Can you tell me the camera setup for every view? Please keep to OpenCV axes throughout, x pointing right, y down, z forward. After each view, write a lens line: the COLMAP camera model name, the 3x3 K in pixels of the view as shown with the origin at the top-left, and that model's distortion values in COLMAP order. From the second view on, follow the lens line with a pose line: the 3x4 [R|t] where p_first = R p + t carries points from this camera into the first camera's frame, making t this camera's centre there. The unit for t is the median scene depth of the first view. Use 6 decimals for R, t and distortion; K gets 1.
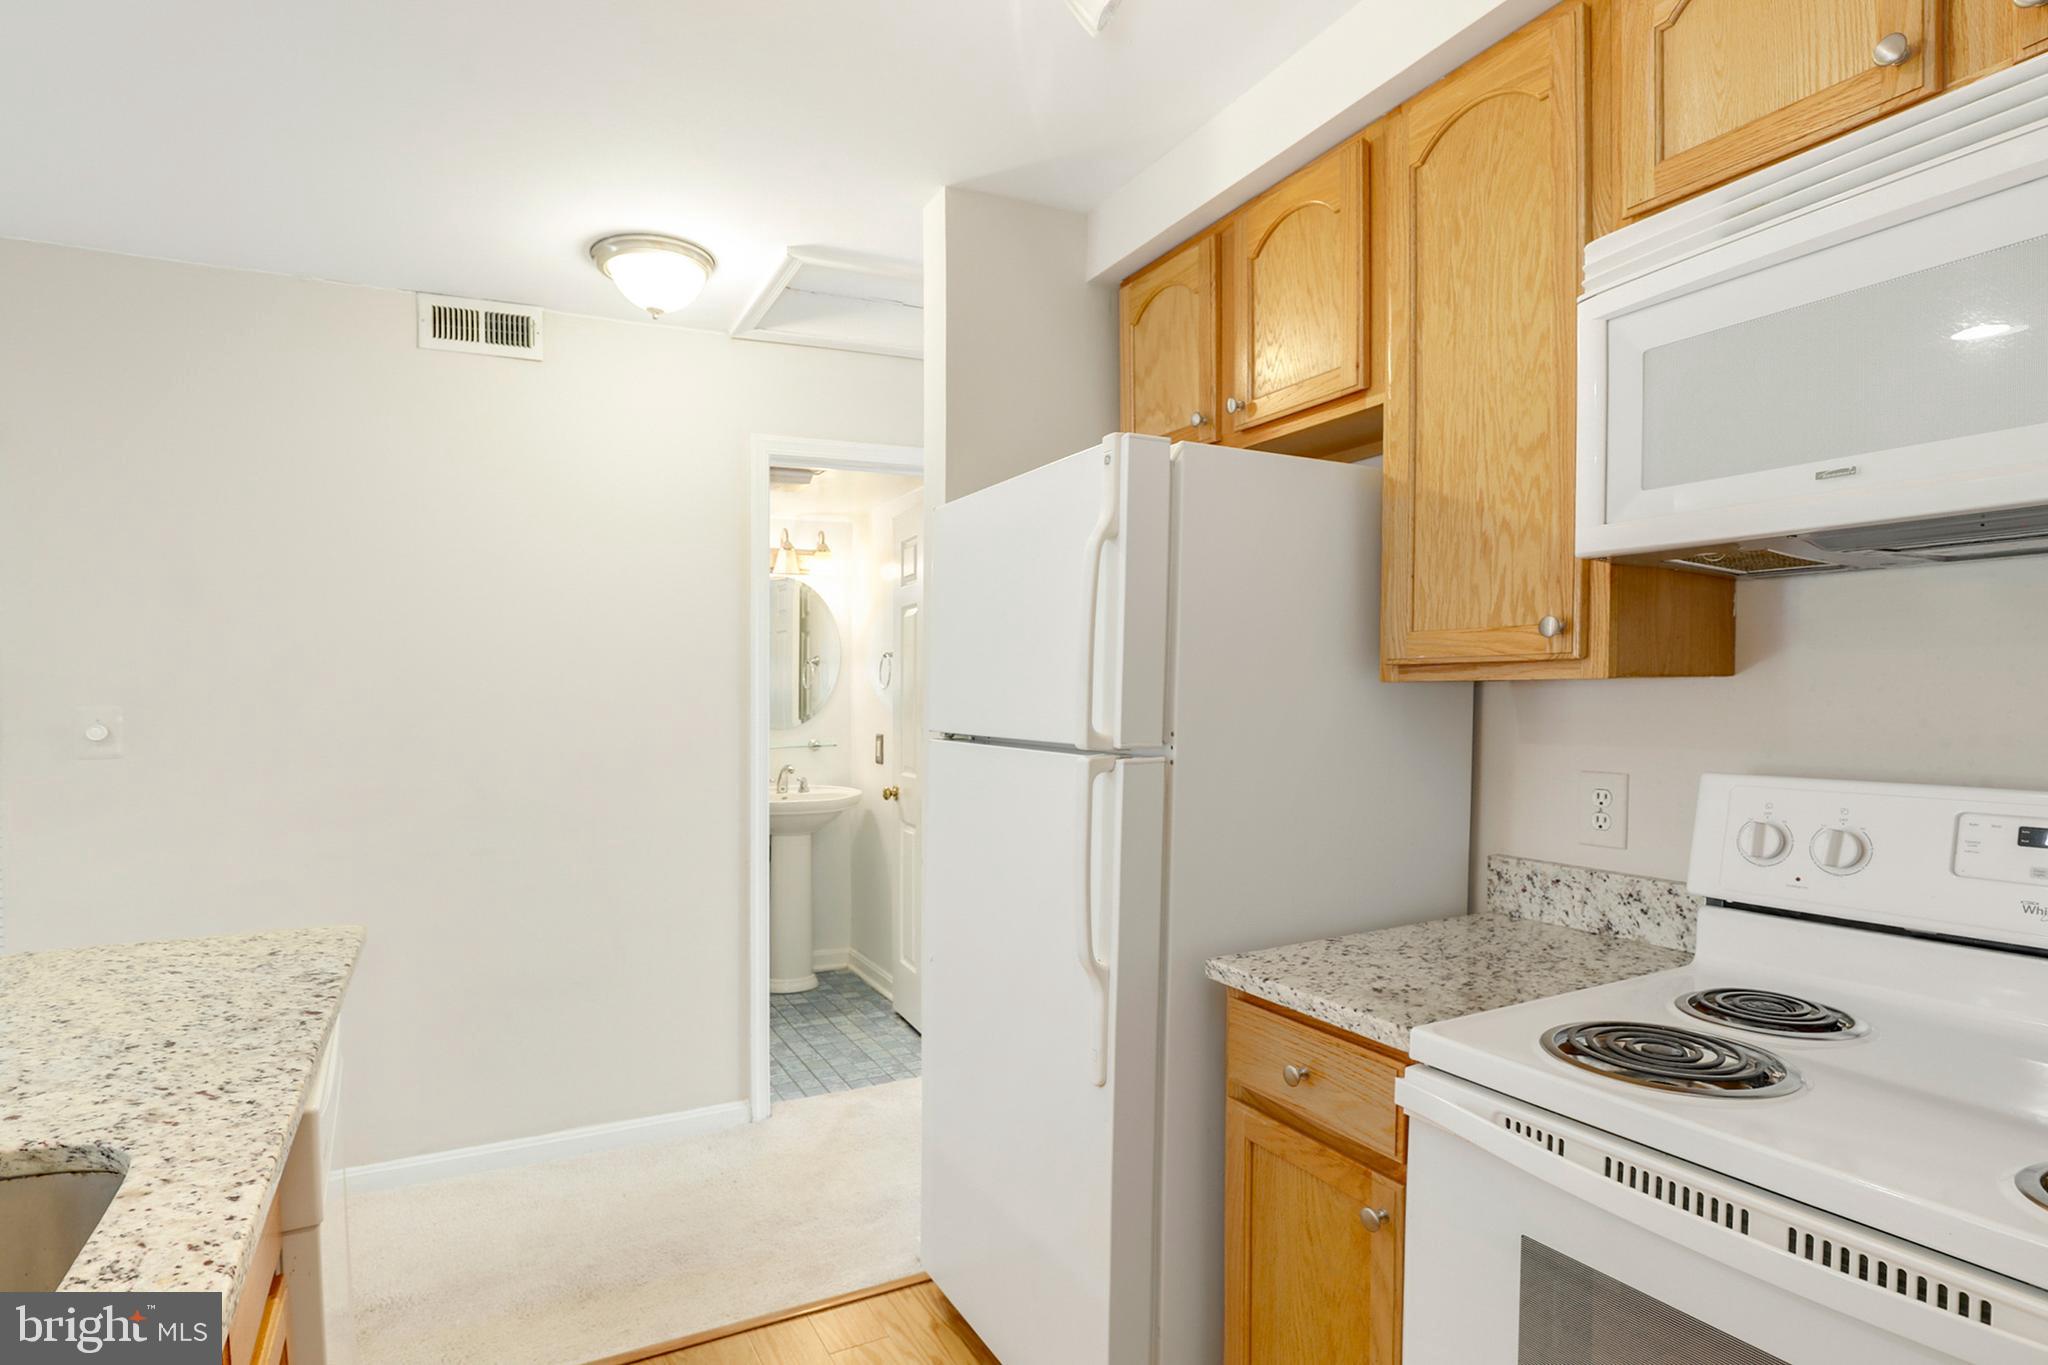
lens RADIAL K [[1066.9, 0, 1025.8], [0, 1066.9, 707.5], [0, 0, 1]] dist [0.000675, 0.000135]
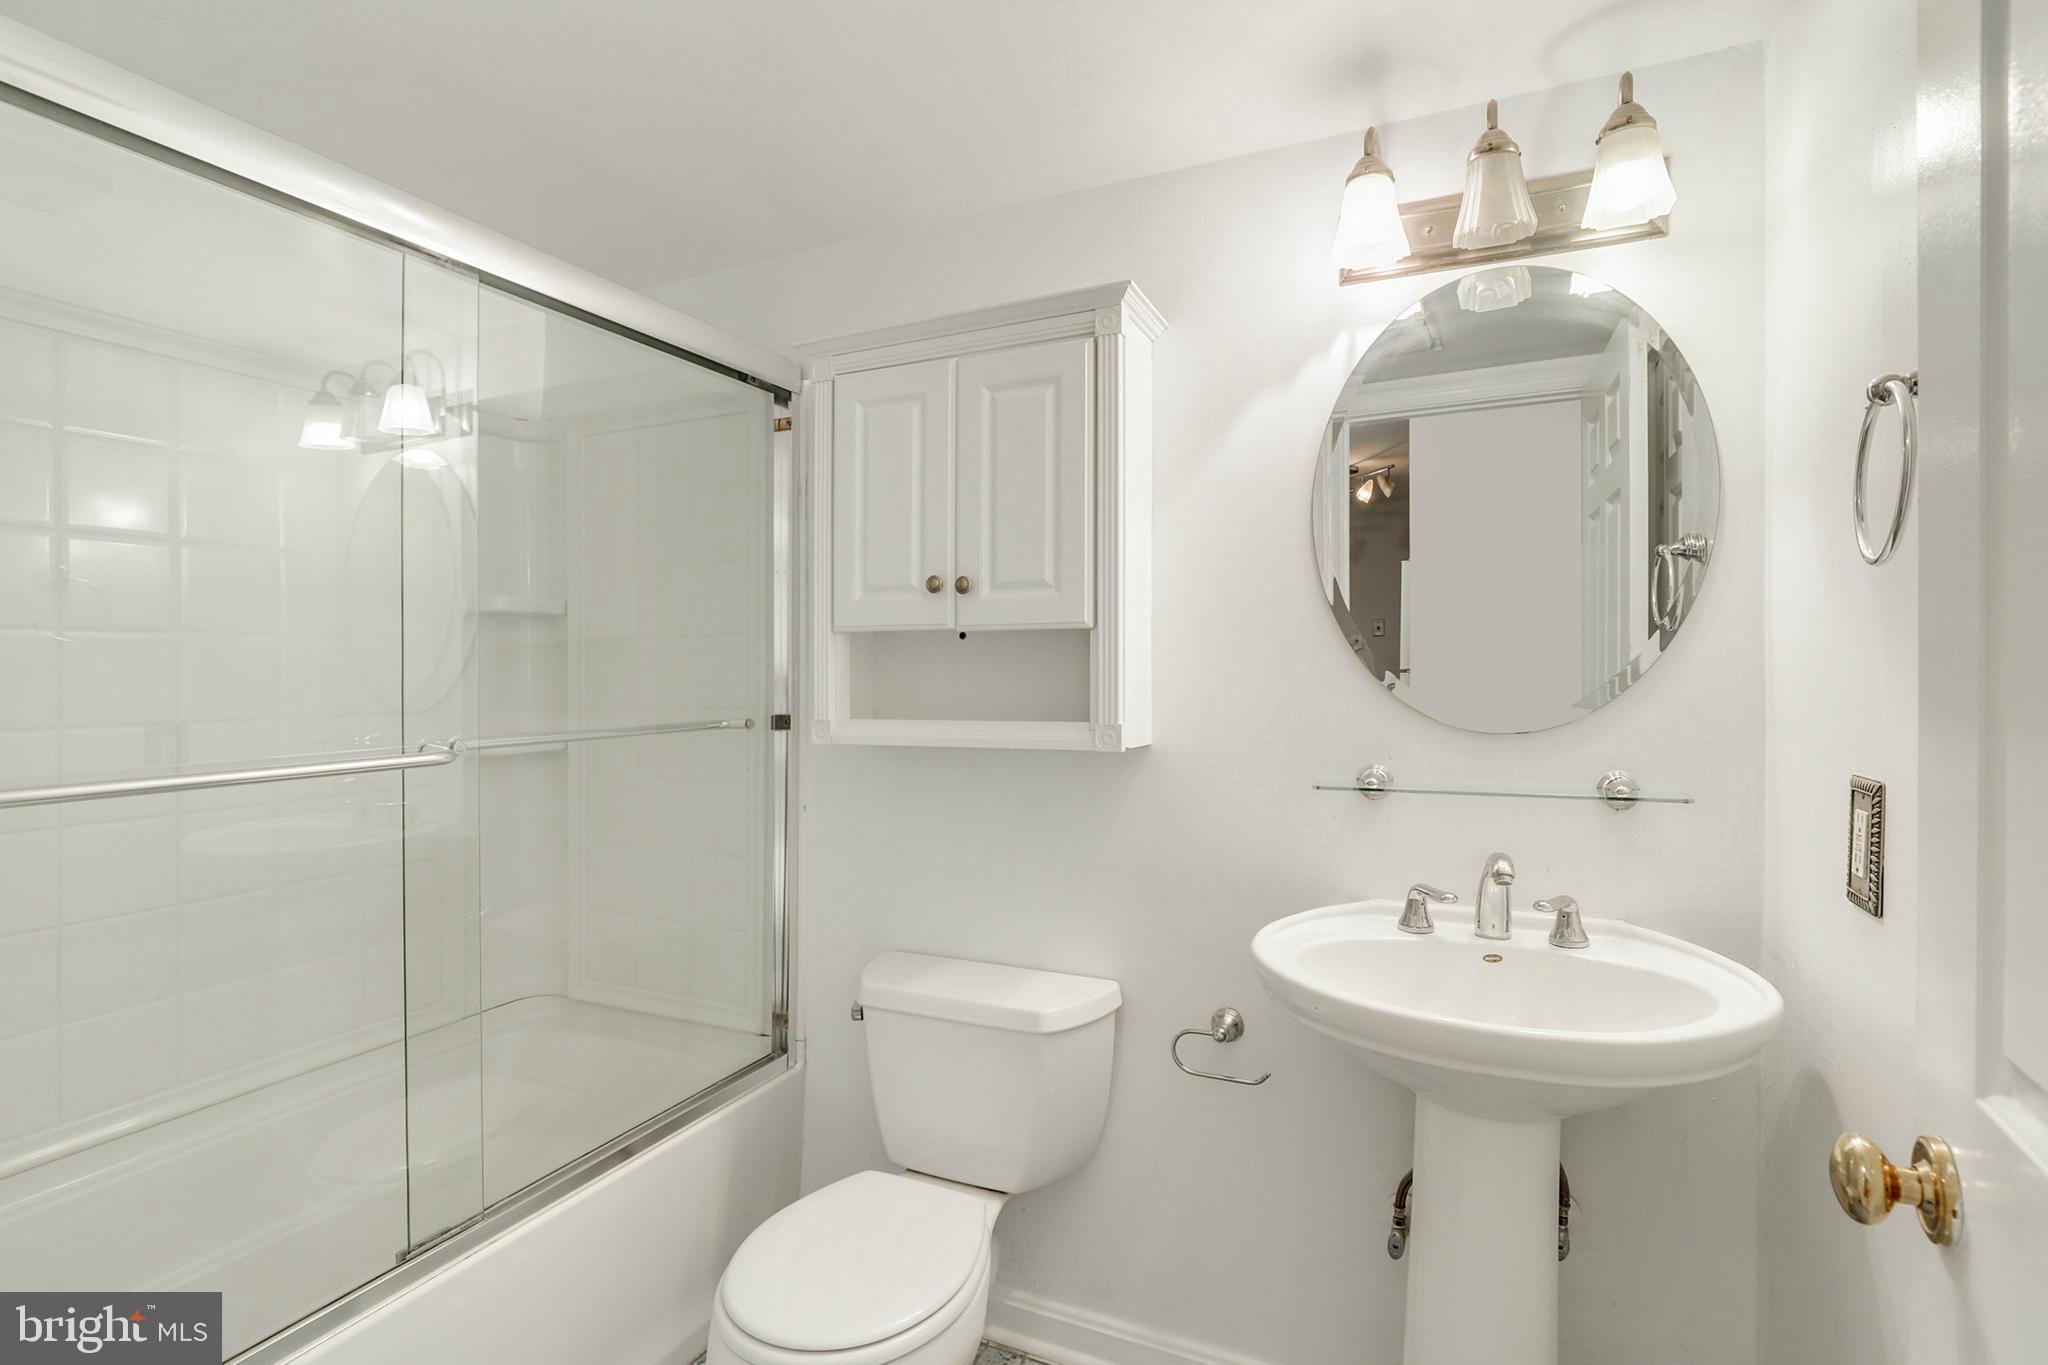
lens RADIAL K [[998.1, 0, 1016.4], [0, 998.1, 690.3], [0, 0, 1]] dist [-0.019084, -0.000752]
pose [[0.608384, -0.001165, -0.793642, -0.078628], [0.004906, 0.999985, 0.002293, 0.004631], [0.793627, -0.005288, 0.608381, 0.703216]]
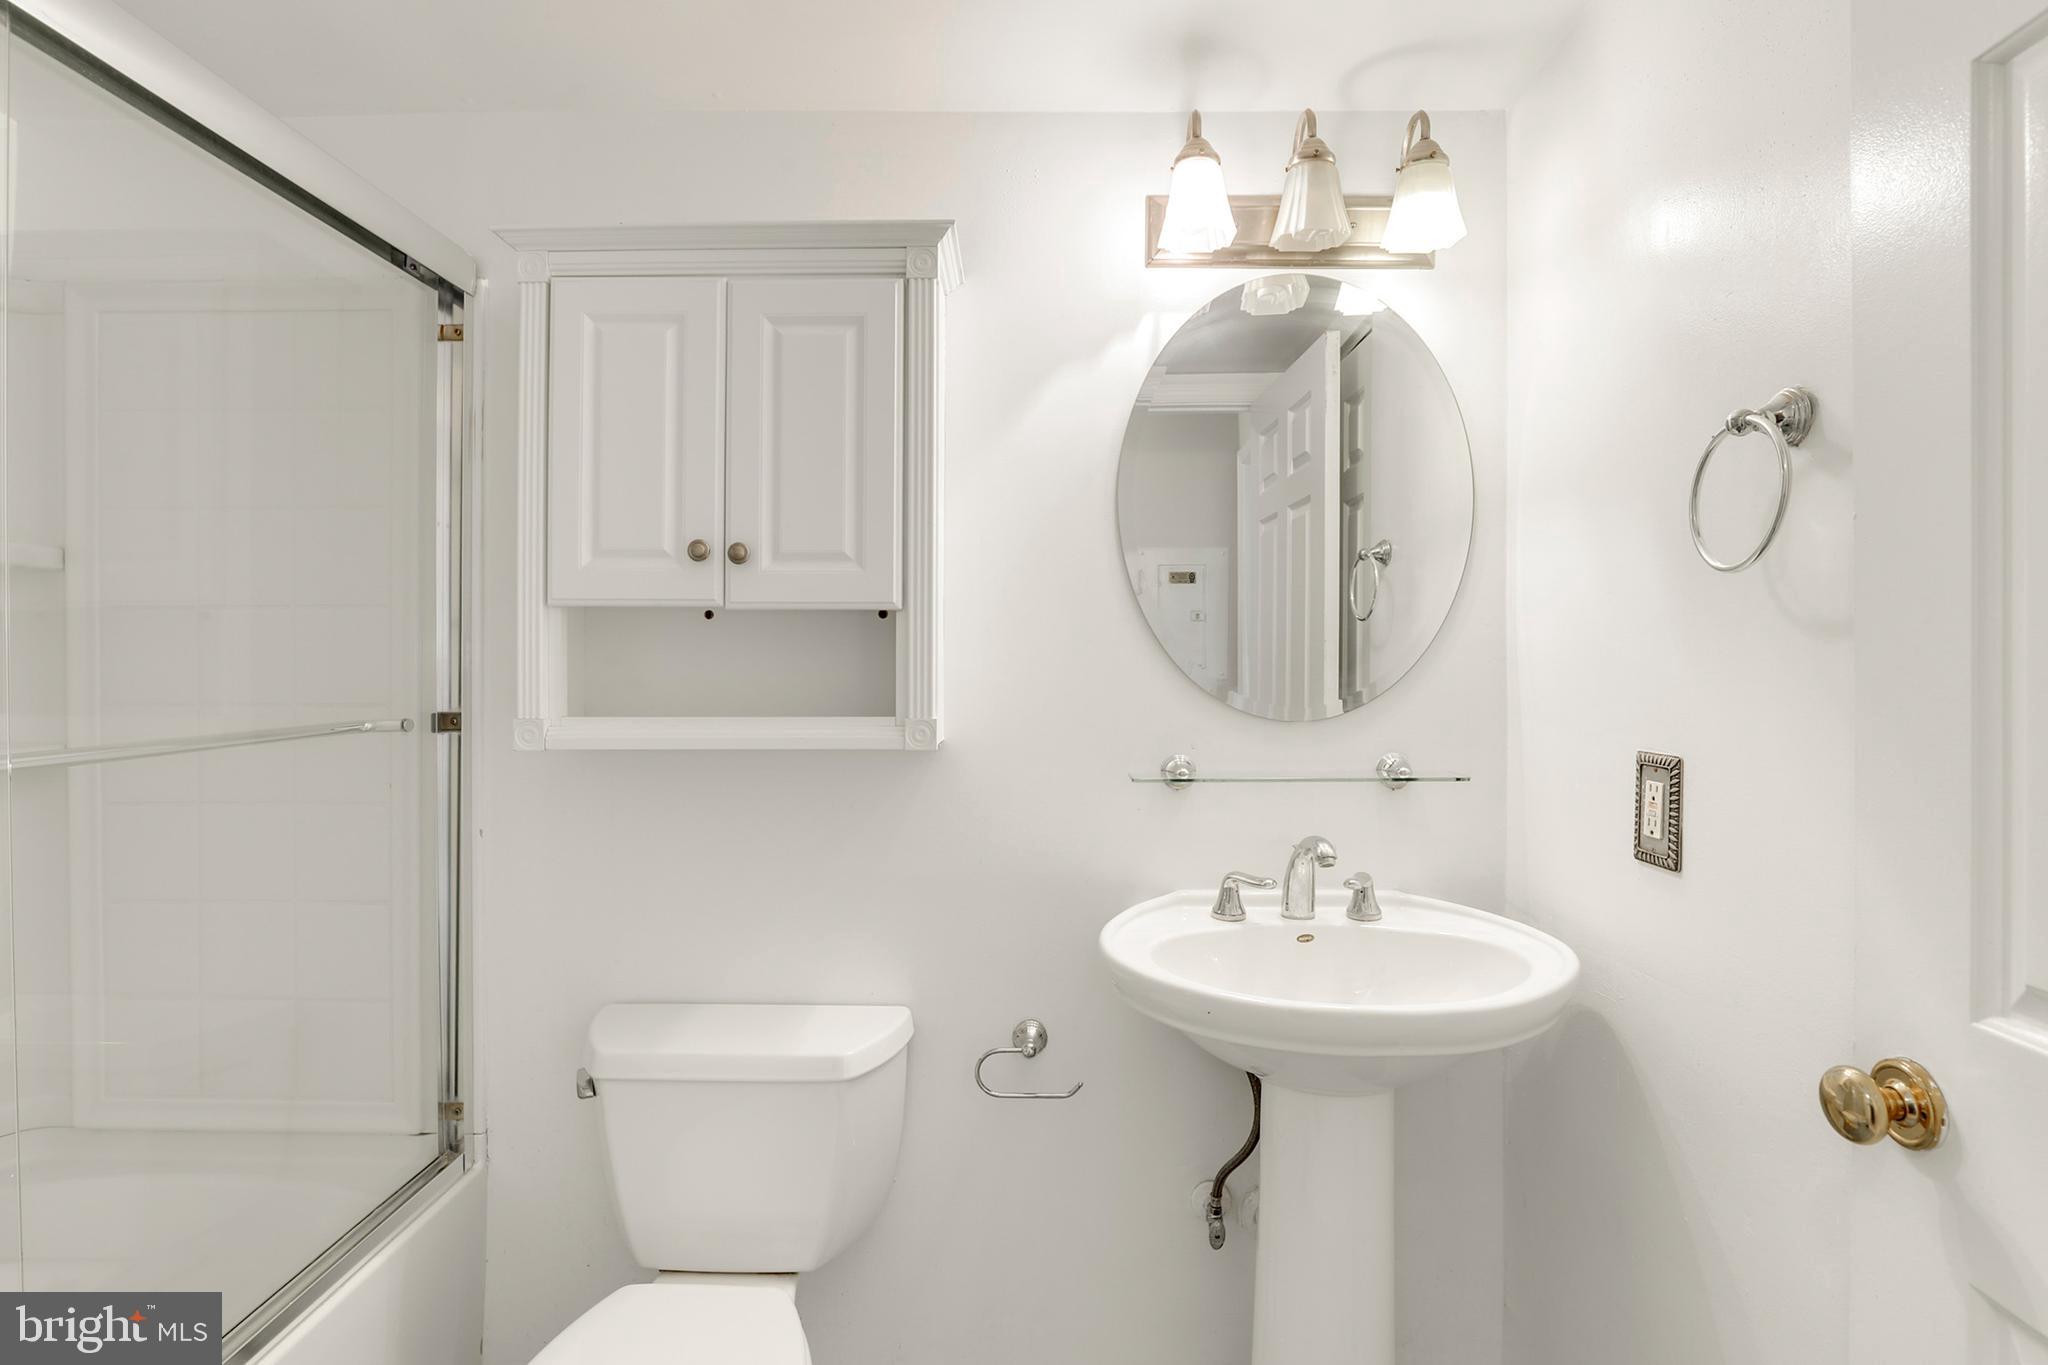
lens RADIAL K [[1026.0, 0, 1039.0], [0, 1026.0, 686.5], [0, 0, 1]] dist [-0.022712, 0.000468]
pose [[0.885993, 0.000591, -0.463699, -0.151526], [0.004288, 0.999946, 0.009468, 0.004729], [0.463679, -0.010377, 0.885942, 0.678226]]
